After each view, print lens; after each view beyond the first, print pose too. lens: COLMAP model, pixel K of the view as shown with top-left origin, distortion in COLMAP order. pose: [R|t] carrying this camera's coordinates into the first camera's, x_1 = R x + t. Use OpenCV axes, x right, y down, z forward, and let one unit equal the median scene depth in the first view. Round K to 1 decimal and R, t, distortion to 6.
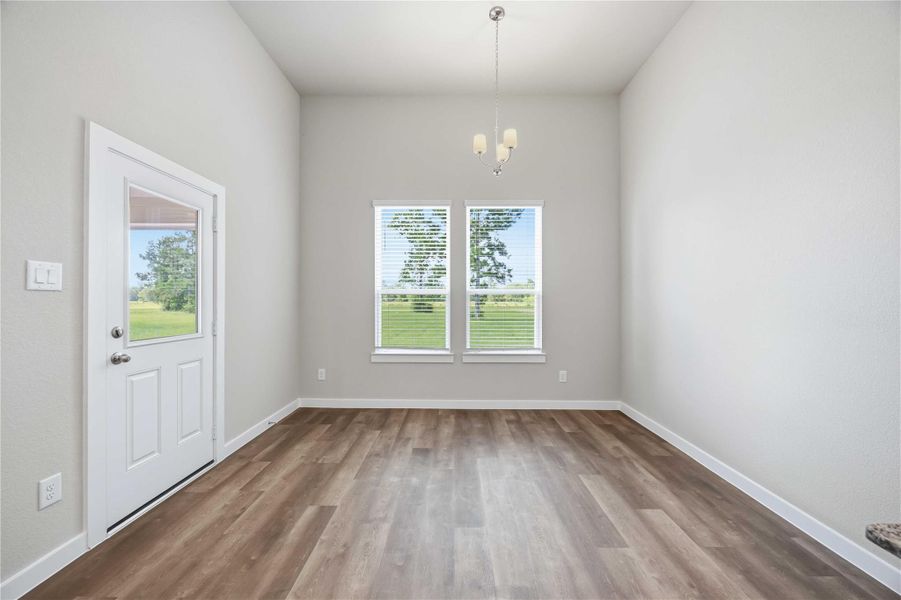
lens RADIAL K [[342.4, 0, 442.9], [0, 342.4, 298.6], [0, 0, 1]] dist [-0.003930, 0.000043]
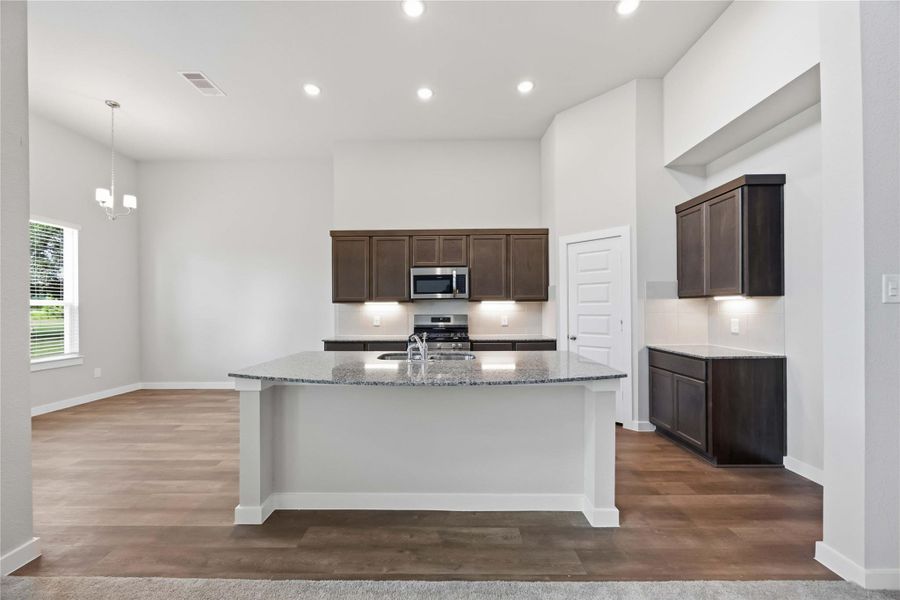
lens RADIAL K [[342.0, 0, 451.6], [0, 342.0, 307.6], [0, 0, 1]] dist [-0.003930, 0.000043]
pose [[-0.051845, 0.009502, 0.998610, -0.954839], [0.001911, 0.999954, -0.009416, 0.006453], [-0.998653, 0.001421, -0.051861, -0.218025]]
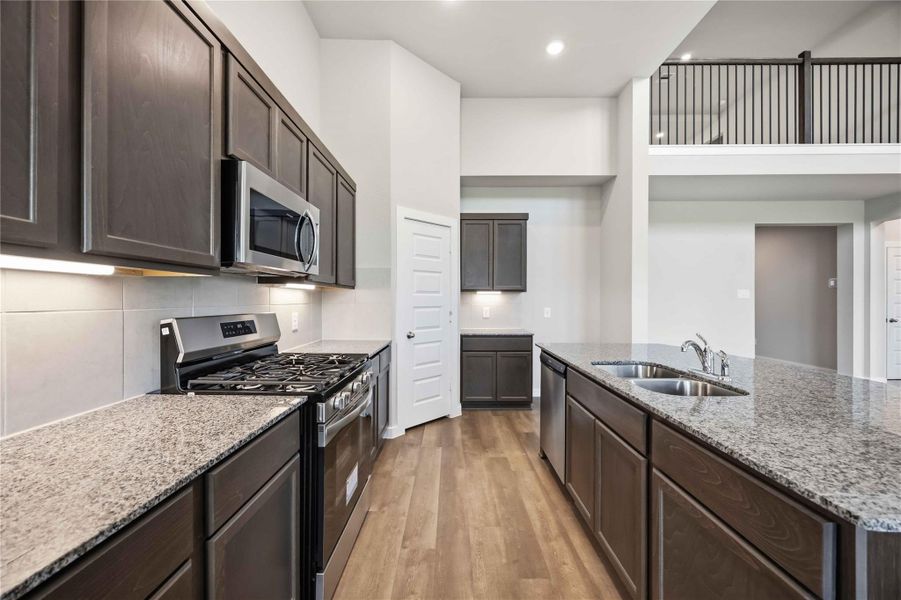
lens RADIAL K [[342.4, 0, 450.9], [0, 342.4, 296.8], [0, 0, 1]] dist [-0.003930, 0.000043]
pose [[-0.999364, -0.003770, -0.035449, 0.032918], [-0.003590, 0.999980, -0.005138, -0.003888], [0.035468, -0.005007, -0.999358, 0.237036]]
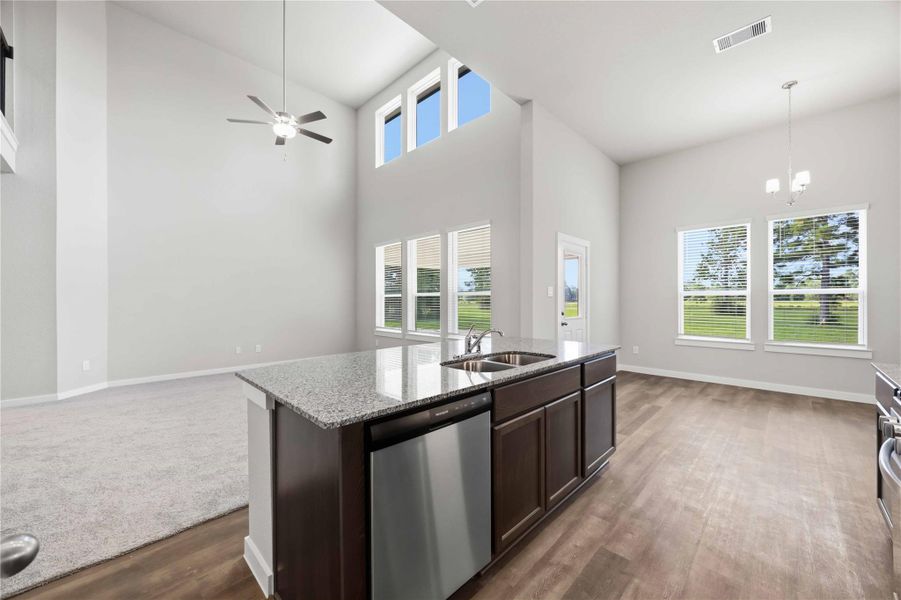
lens RADIAL K [[342.4, 0, 450.0], [0, 342.4, 301.8], [0, 0, 1]] dist [-0.003930, 0.000043]
pose [[0.734658, -0.002225, -0.678434, 0.059782], [0.007459, 0.999961, 0.004797, -0.000481], [0.678397, -0.008585, 0.734645, -0.630426]]
